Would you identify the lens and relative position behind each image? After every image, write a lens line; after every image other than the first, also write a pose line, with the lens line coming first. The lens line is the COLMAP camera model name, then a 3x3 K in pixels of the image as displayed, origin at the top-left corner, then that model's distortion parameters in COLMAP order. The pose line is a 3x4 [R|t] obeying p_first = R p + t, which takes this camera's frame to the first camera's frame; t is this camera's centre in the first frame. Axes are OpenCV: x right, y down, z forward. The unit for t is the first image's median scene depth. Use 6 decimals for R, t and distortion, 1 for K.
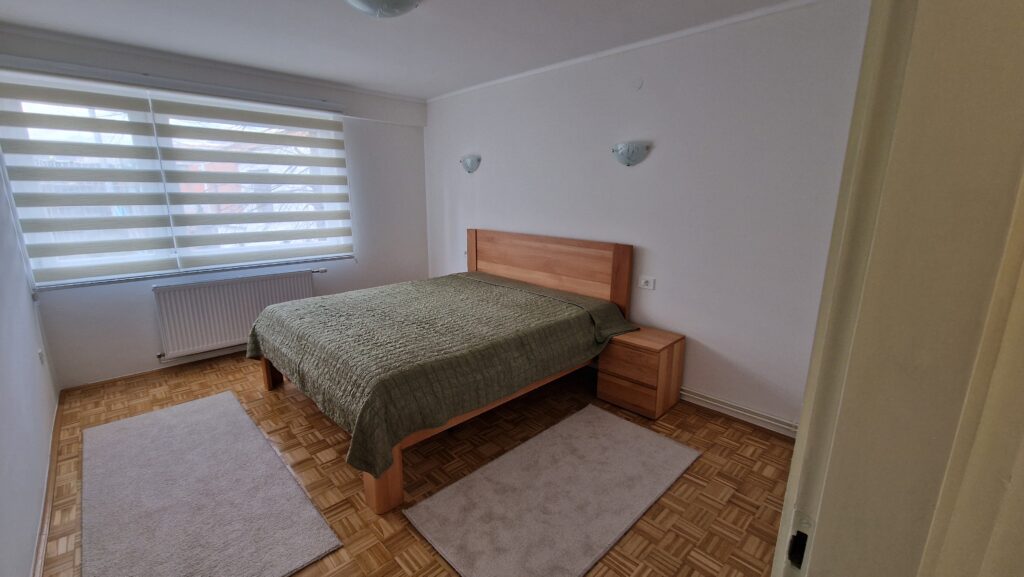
lens RADIAL K [[419.5, 0, 510.9], [0, 419.5, 287.7], [0, 0, 1]] dist [0.001603, -0.002155]
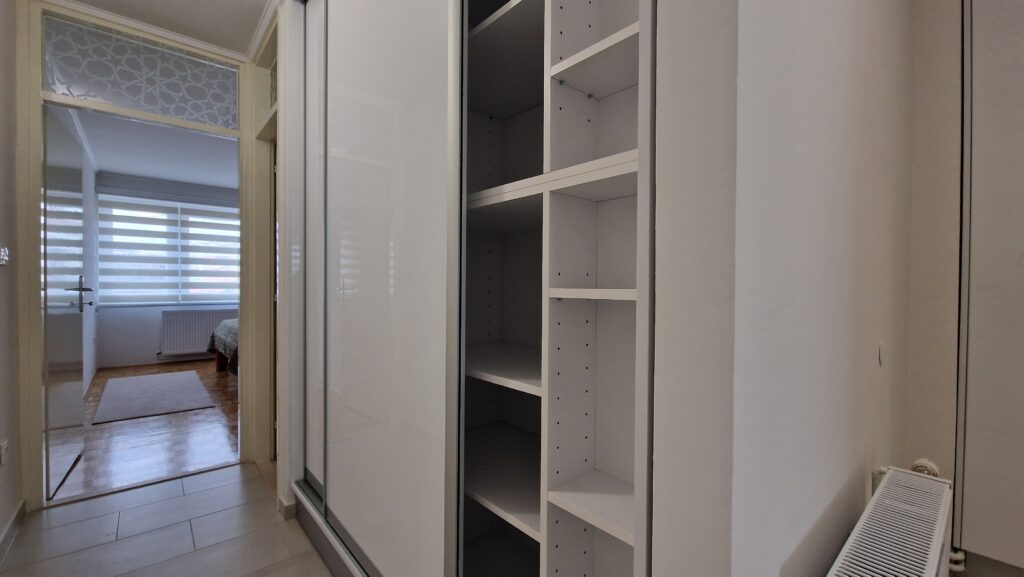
lens RADIAL K [[419.5, 0, 512.5], [0, 419.5, 290.4], [0, 0, 1]] dist [0.001603, -0.002155]
pose [[0.998738, 0.002942, -0.050134, 0.658549], [-0.013665, 0.976536, -0.214921, 0.268104], [0.048325, 0.215335, 0.975344, -0.616188]]
